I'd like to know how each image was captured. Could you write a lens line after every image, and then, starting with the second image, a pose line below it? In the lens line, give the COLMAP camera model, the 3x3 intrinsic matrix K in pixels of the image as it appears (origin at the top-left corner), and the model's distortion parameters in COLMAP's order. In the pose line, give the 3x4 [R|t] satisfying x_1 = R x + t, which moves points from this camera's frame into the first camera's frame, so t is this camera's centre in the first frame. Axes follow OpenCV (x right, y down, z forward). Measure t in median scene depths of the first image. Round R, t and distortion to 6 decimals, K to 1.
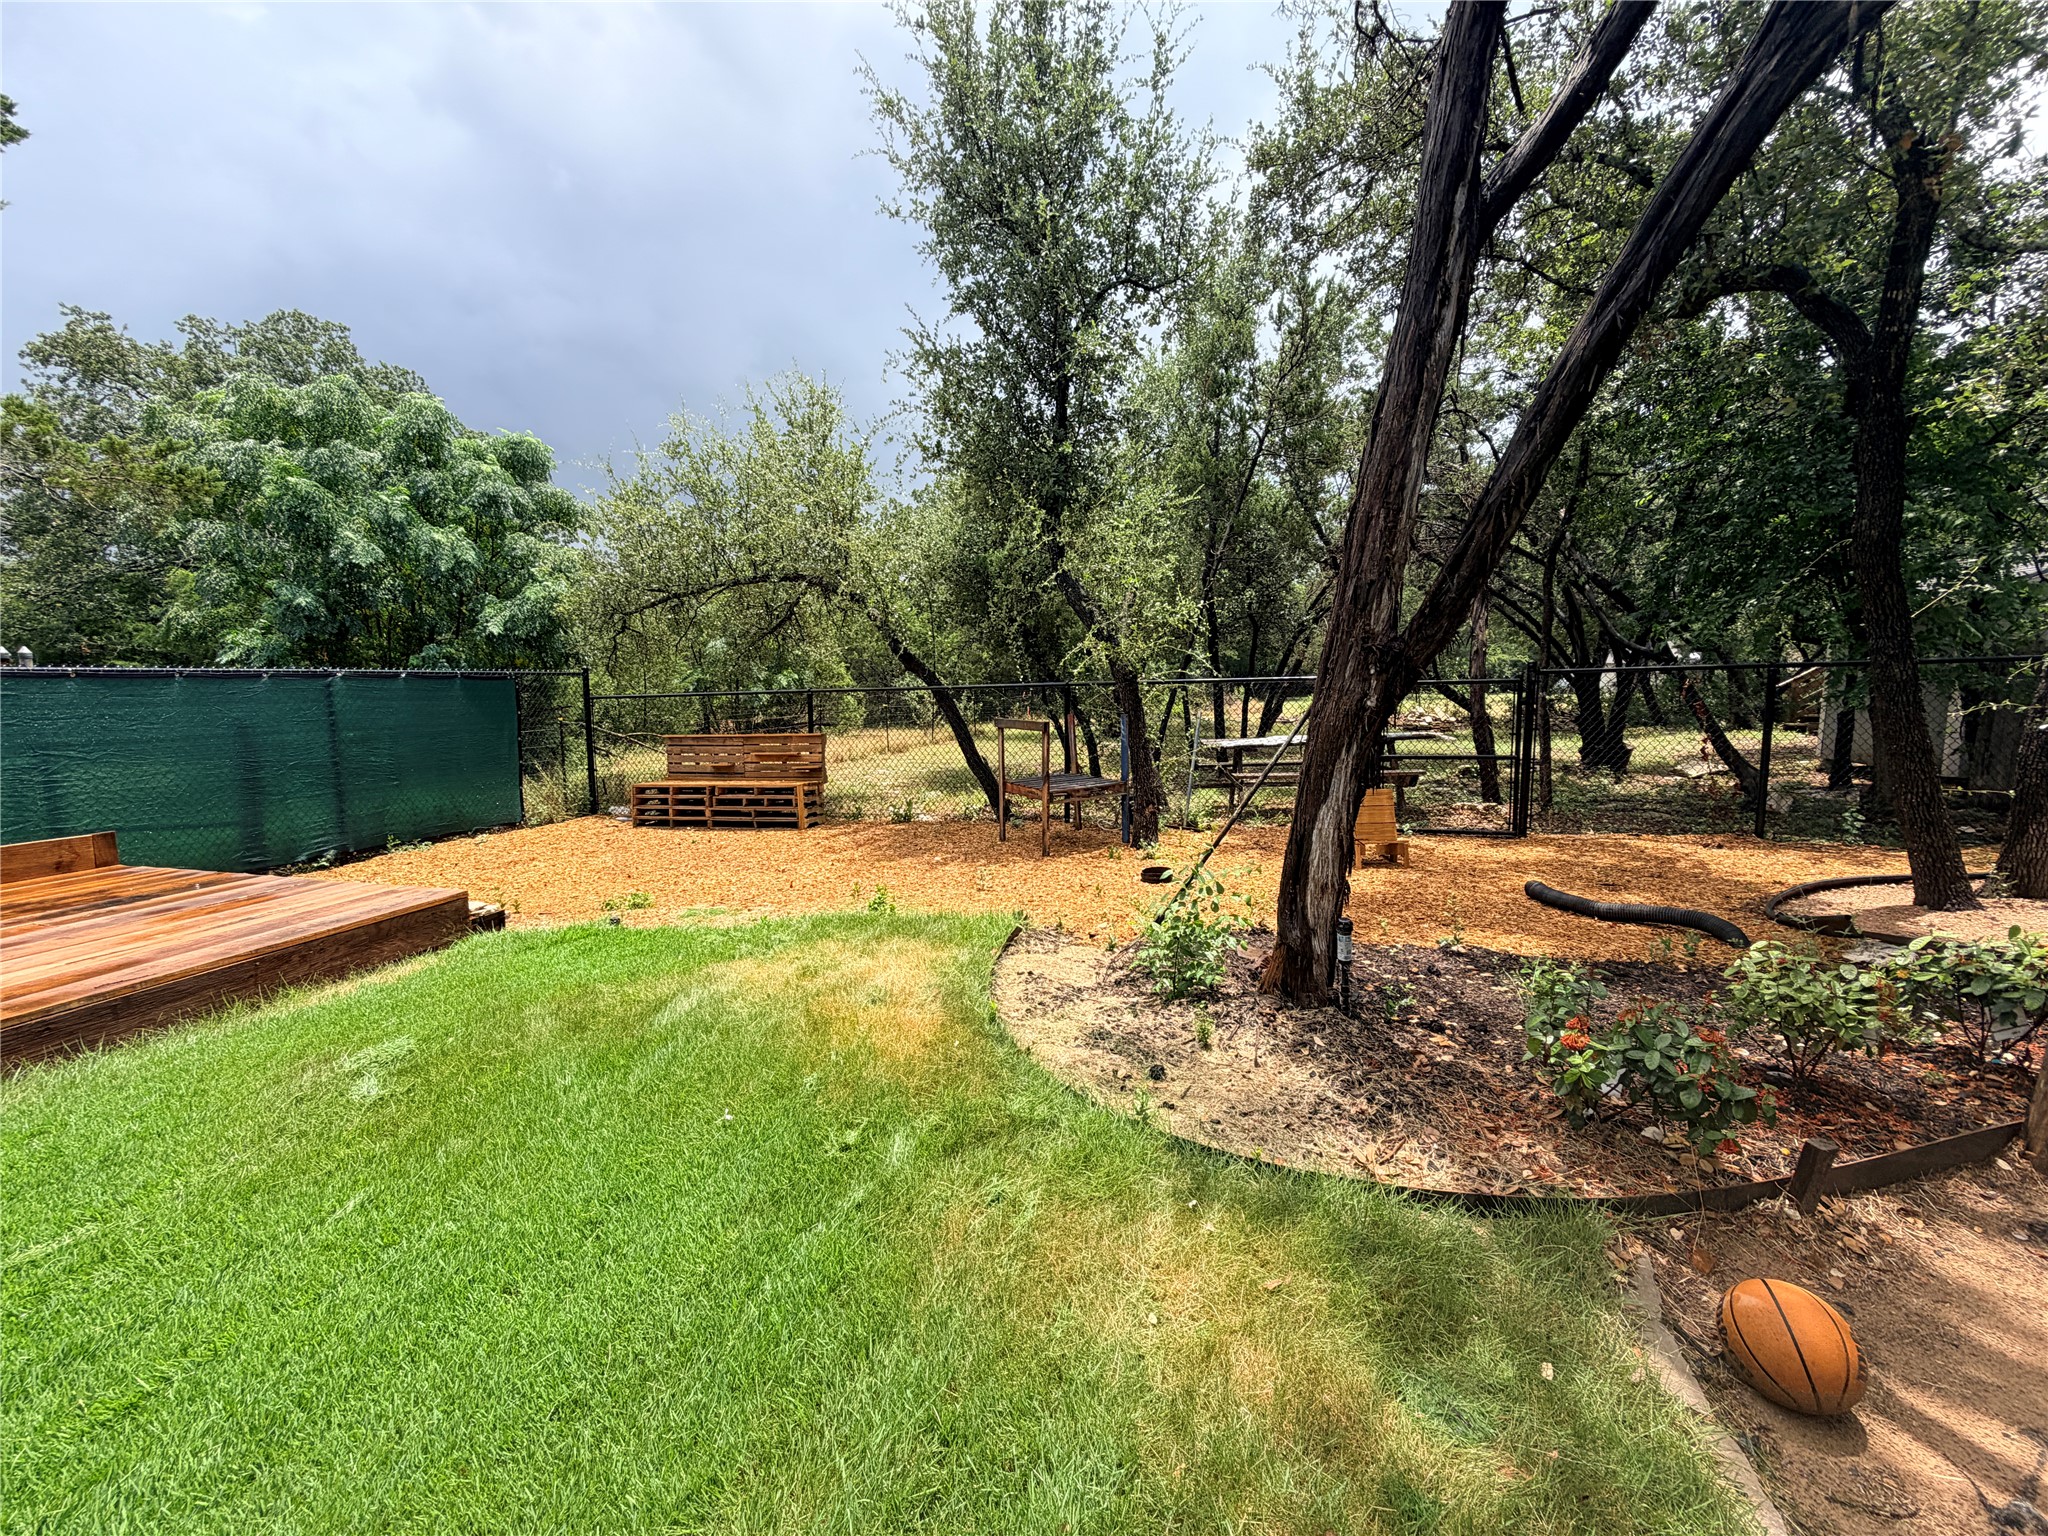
lens RADIAL K [[812.2, 0, 1016.8], [0, 812.2, 765.2], [0, 0, 1]] dist [-0.000158, -0.000159]
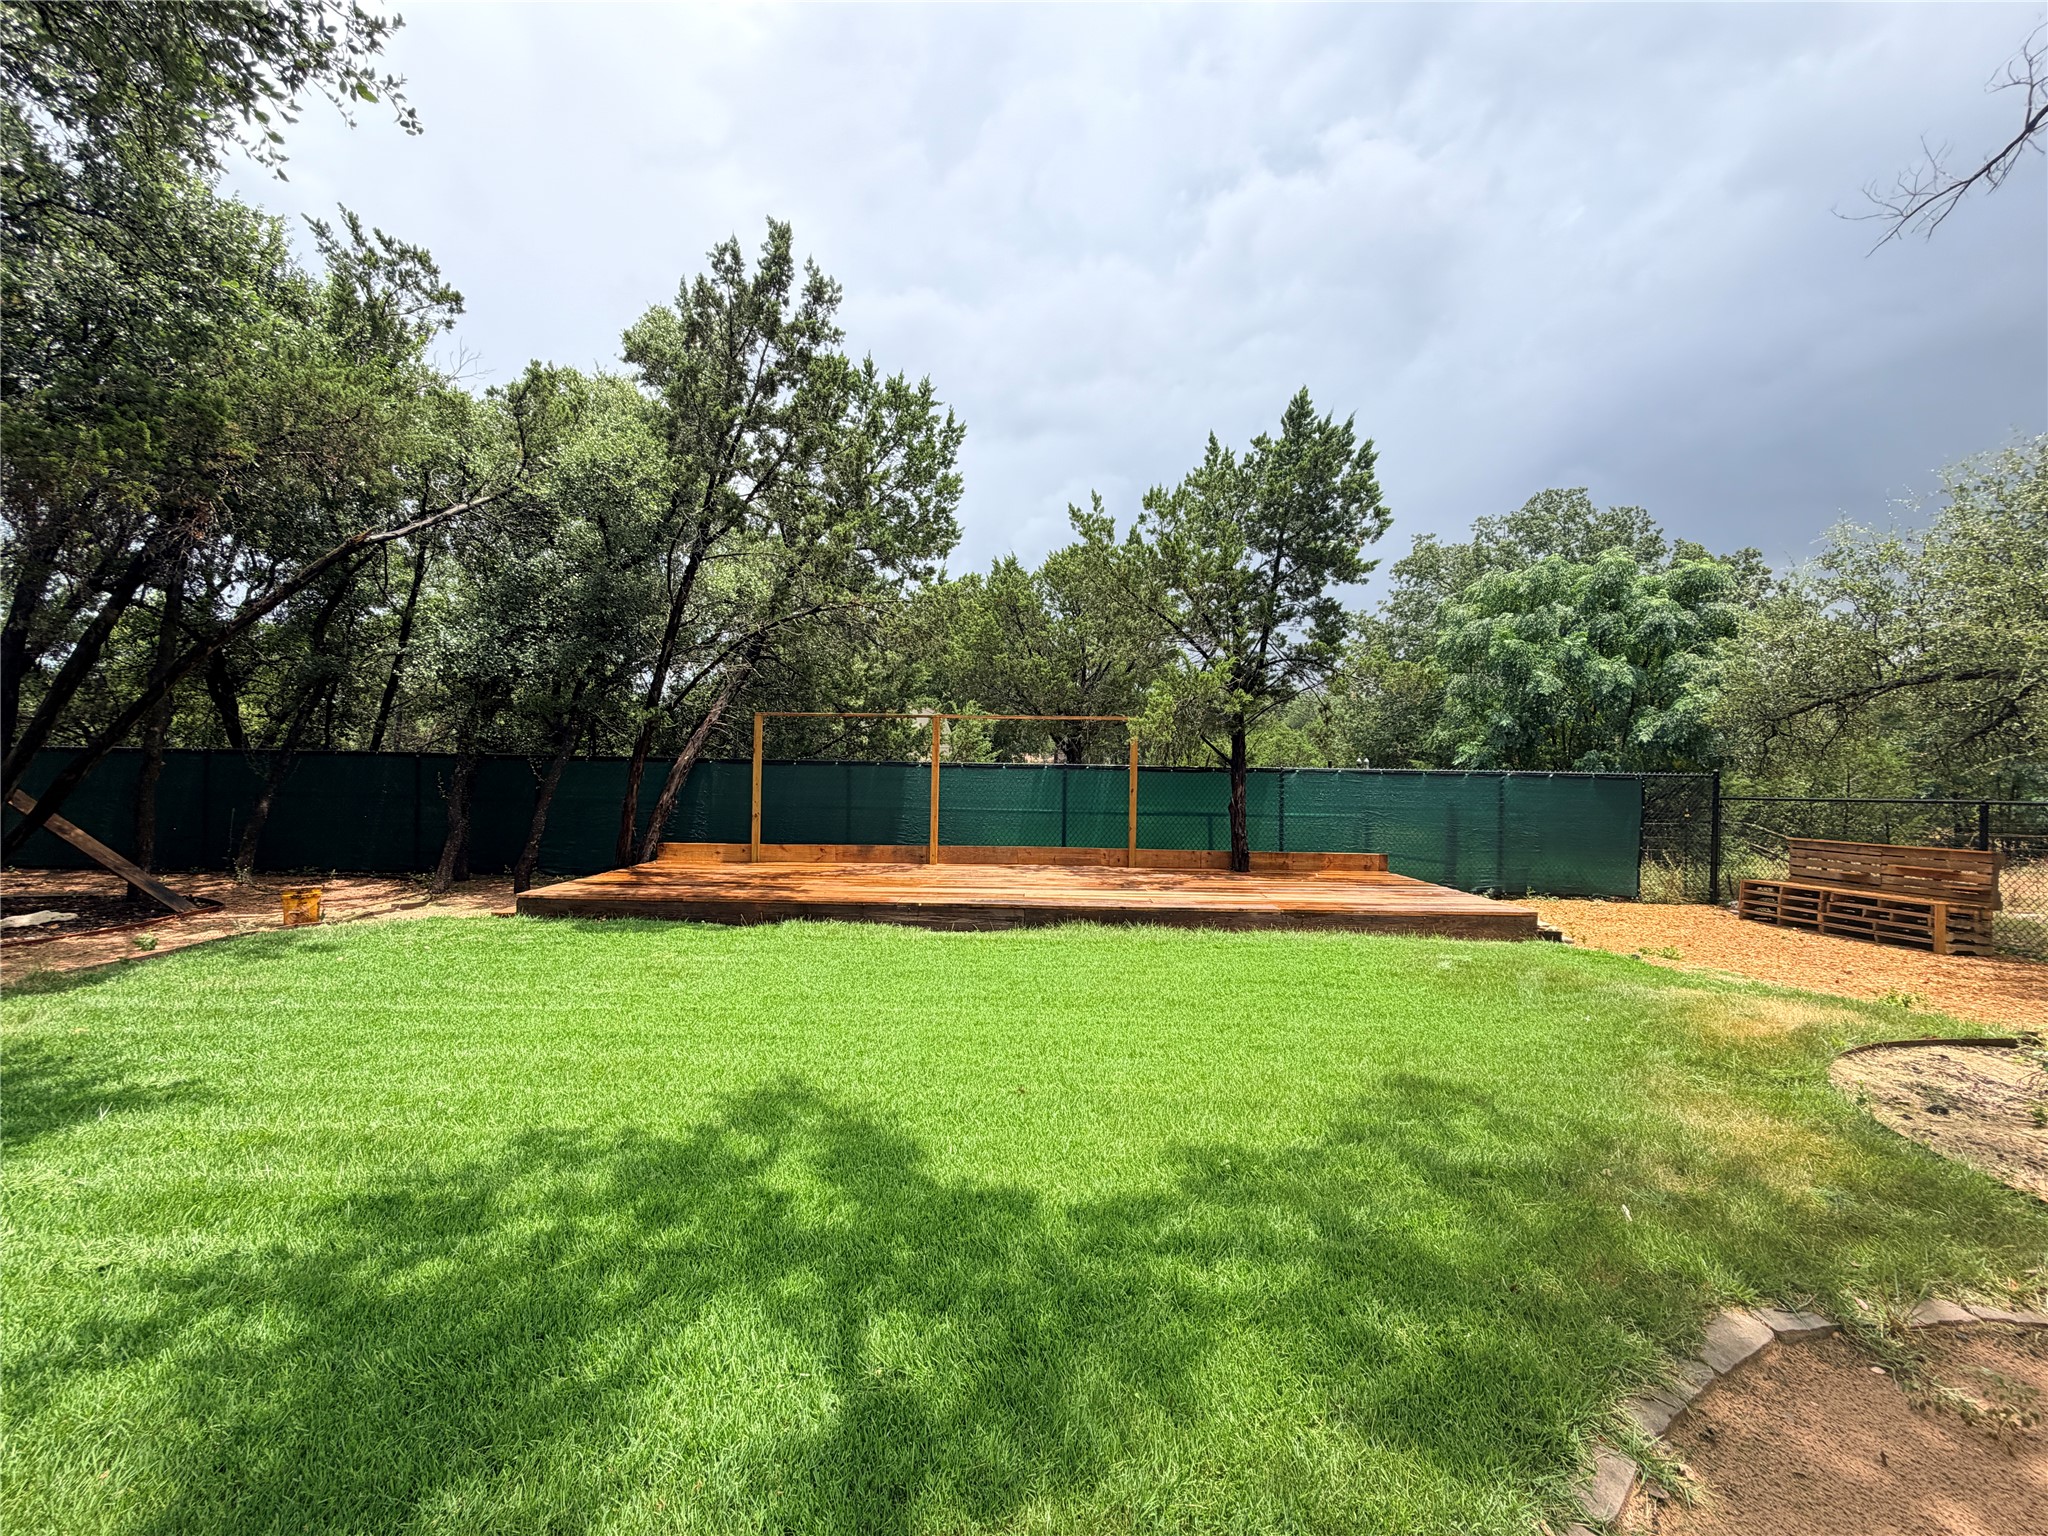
lens RADIAL K [[816.5, 0, 1017.8], [0, 816.5, 767.3], [0, 0, 1]] dist [0.001212, -0.000120]
pose [[0.274518, 0.011436, -0.961514, 0.282753], [-0.120477, 0.992459, -0.022593, 0.015020], [0.954005, 0.122042, 0.273825, -0.218763]]
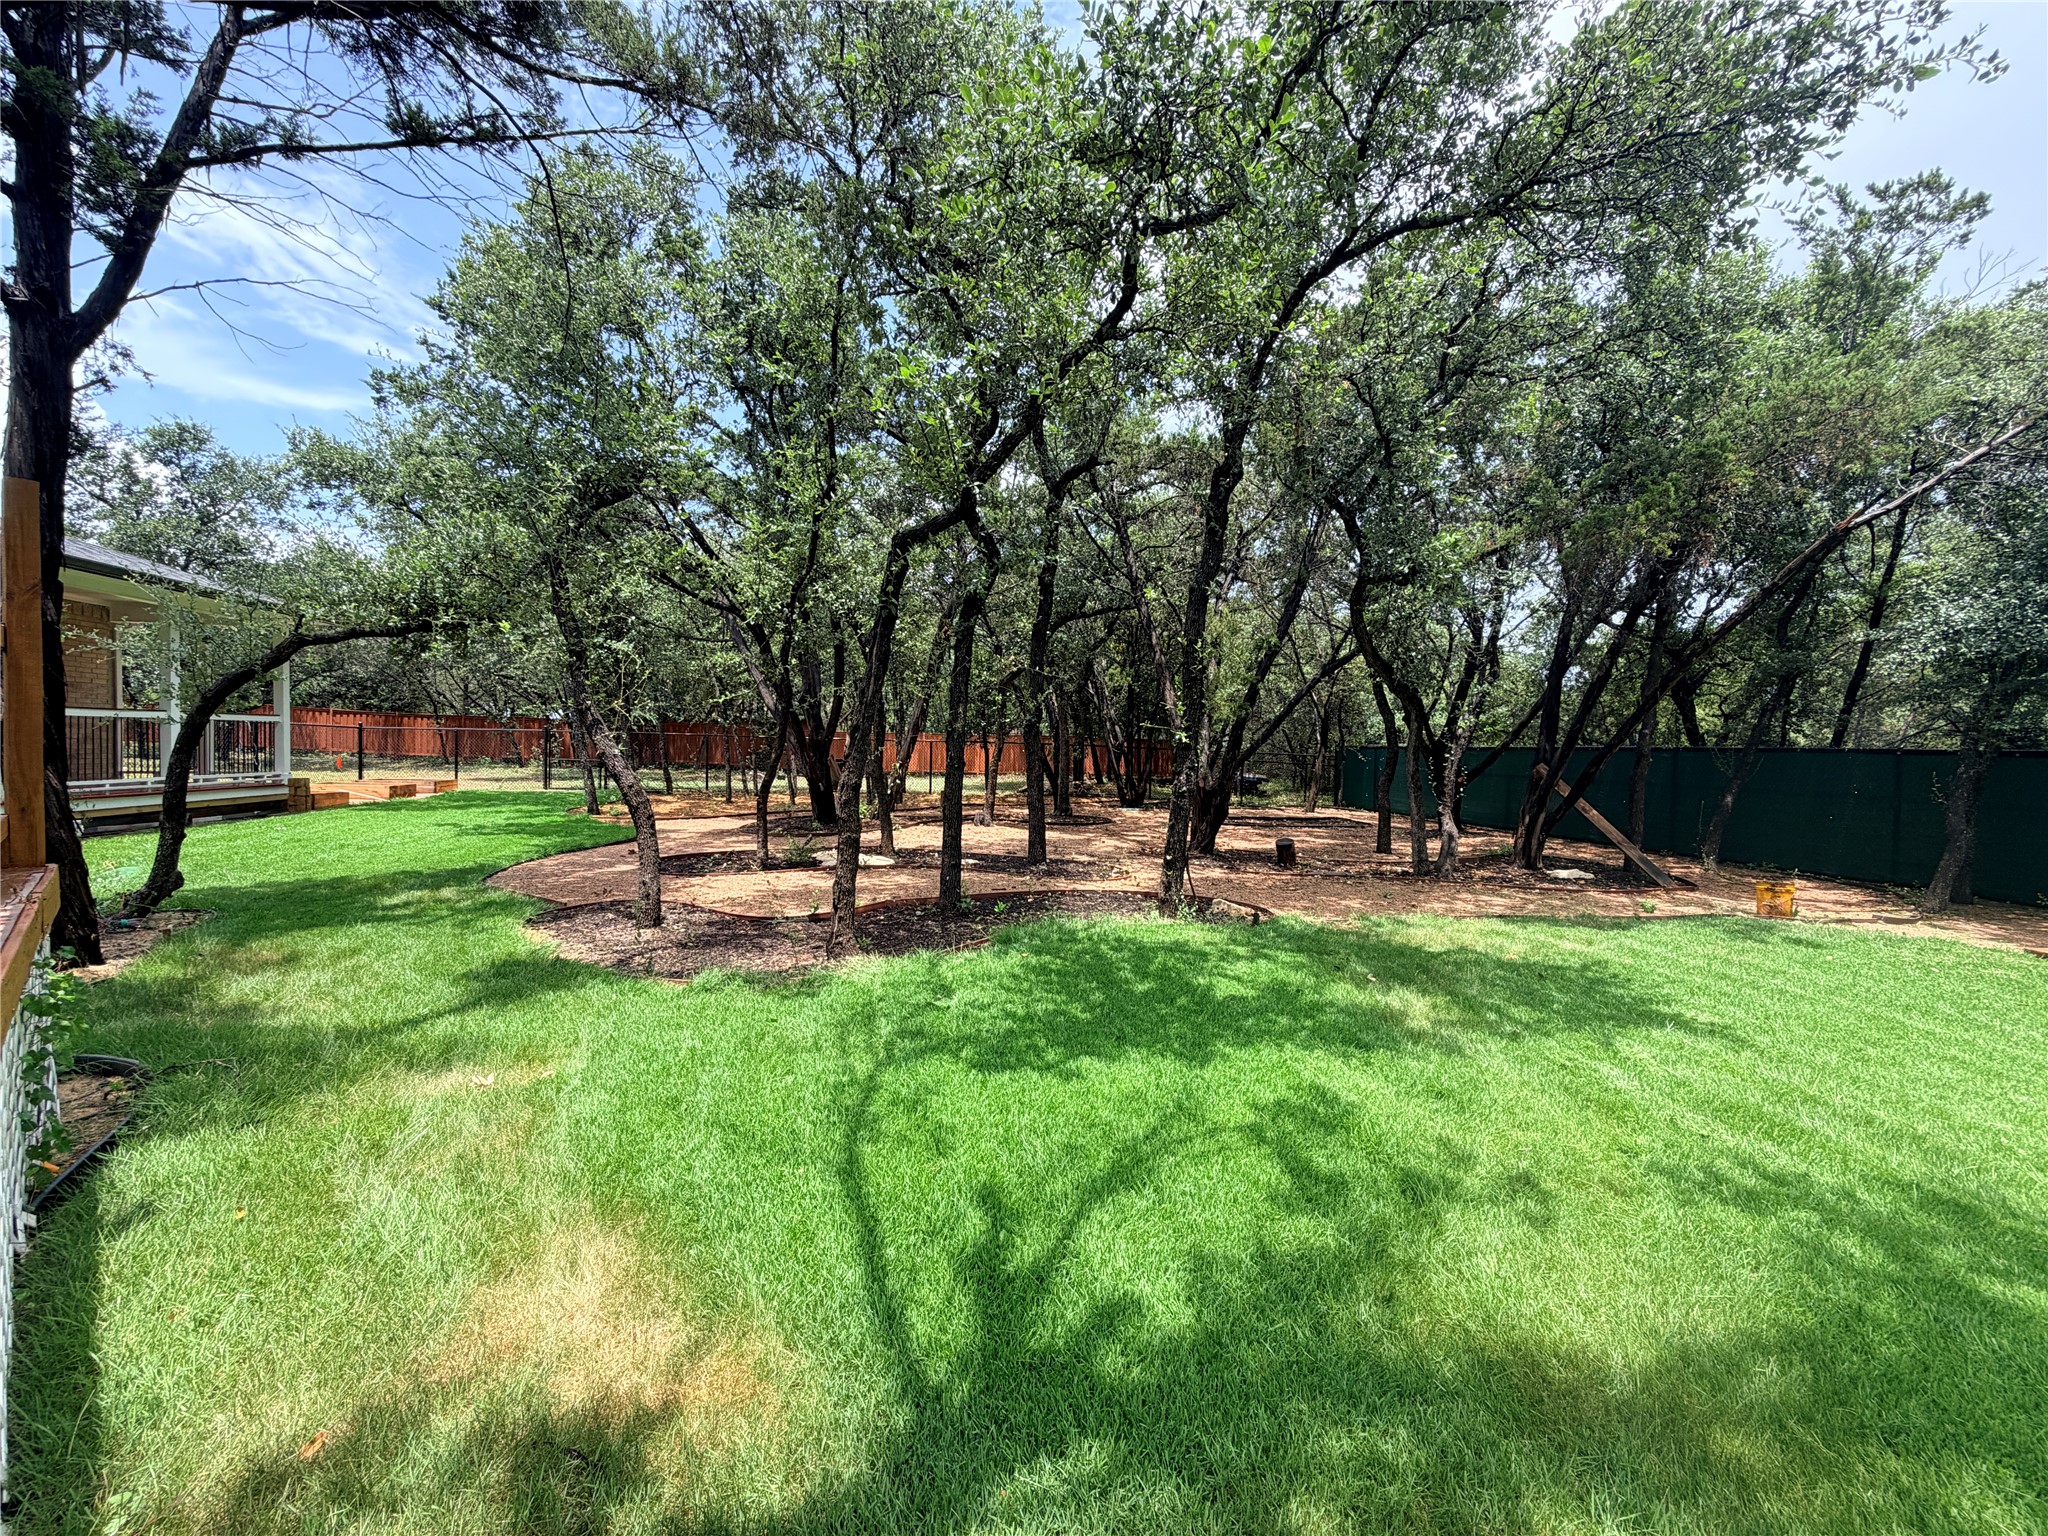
lens RADIAL K [[816.5, 0, 1017.8], [0, 816.5, 767.3], [0, 0, 1]] dist [0.001212, -0.000120]
pose [[-0.915721, 0.006689, -0.401759, 0.353680], [-0.049503, 0.990366, 0.129321, 0.015343], [0.398754, 0.138311, -0.906568, -0.226473]]
